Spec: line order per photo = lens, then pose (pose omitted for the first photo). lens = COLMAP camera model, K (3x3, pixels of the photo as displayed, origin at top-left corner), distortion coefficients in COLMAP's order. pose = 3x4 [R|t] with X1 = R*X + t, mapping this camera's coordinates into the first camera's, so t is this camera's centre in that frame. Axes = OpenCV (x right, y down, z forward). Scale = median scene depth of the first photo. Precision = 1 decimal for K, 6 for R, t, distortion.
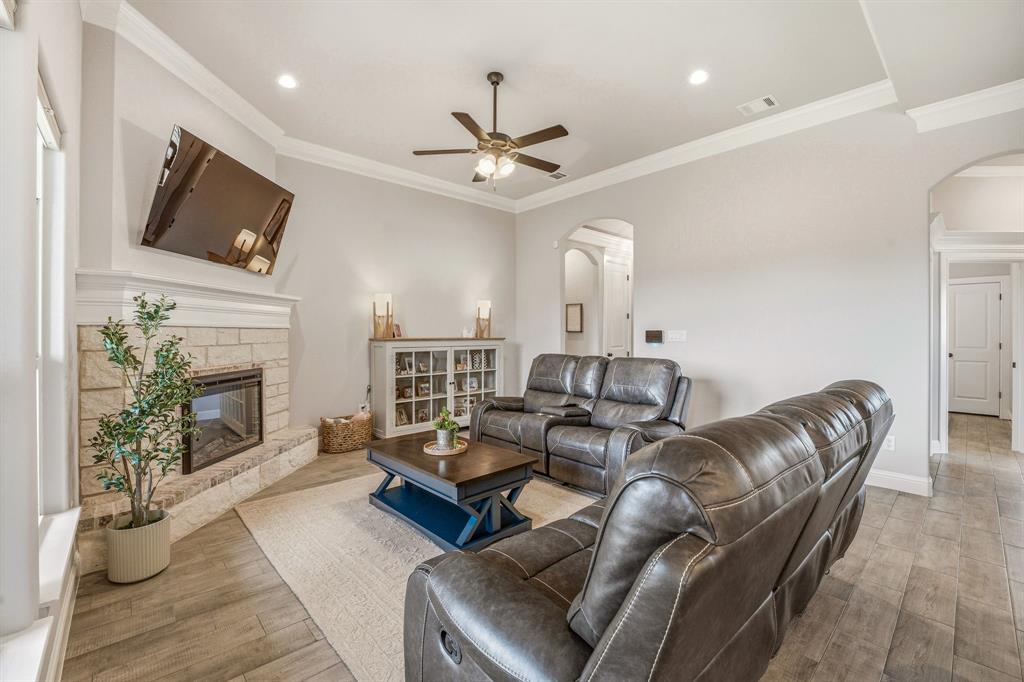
lens RADIAL K [[432.2, 0, 498.7], [0, 432.2, 334.1], [0, 0, 1]] dist [-0.020850, 0.002447]
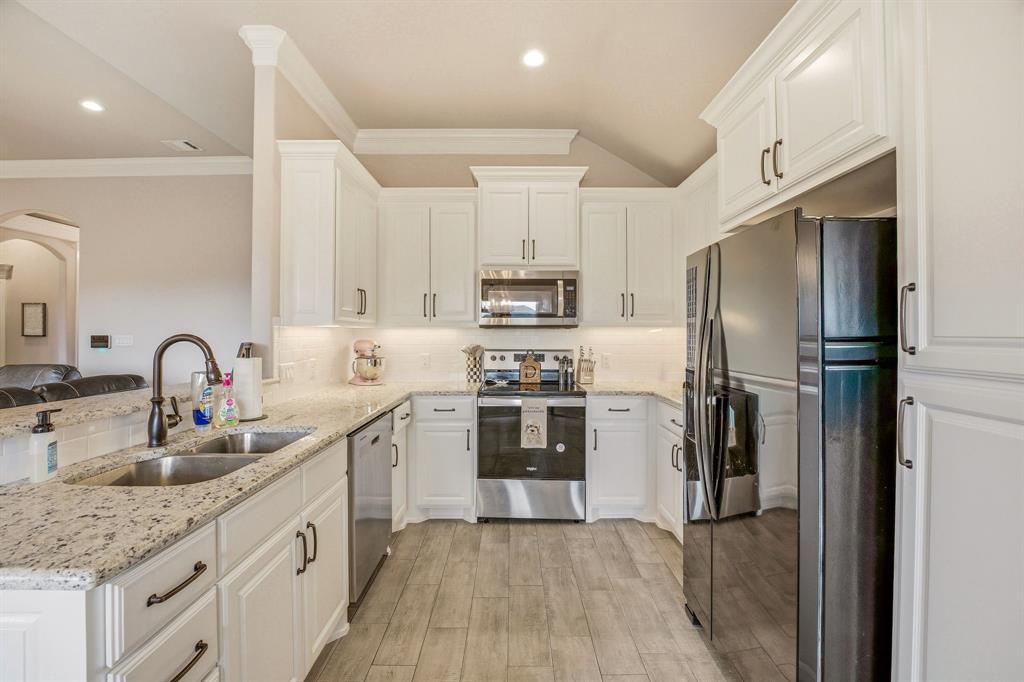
lens RADIAL K [[432.2, 0, 521.6], [0, 432.2, 330.3], [0, 0, 1]] dist [-0.020850, 0.002447]
pose [[0.670134, 0.002750, 0.742235, 0.420239], [0.004101, 0.999964, -0.007408, -0.012913], [-0.742229, 0.008009, 0.670099, -0.559582]]
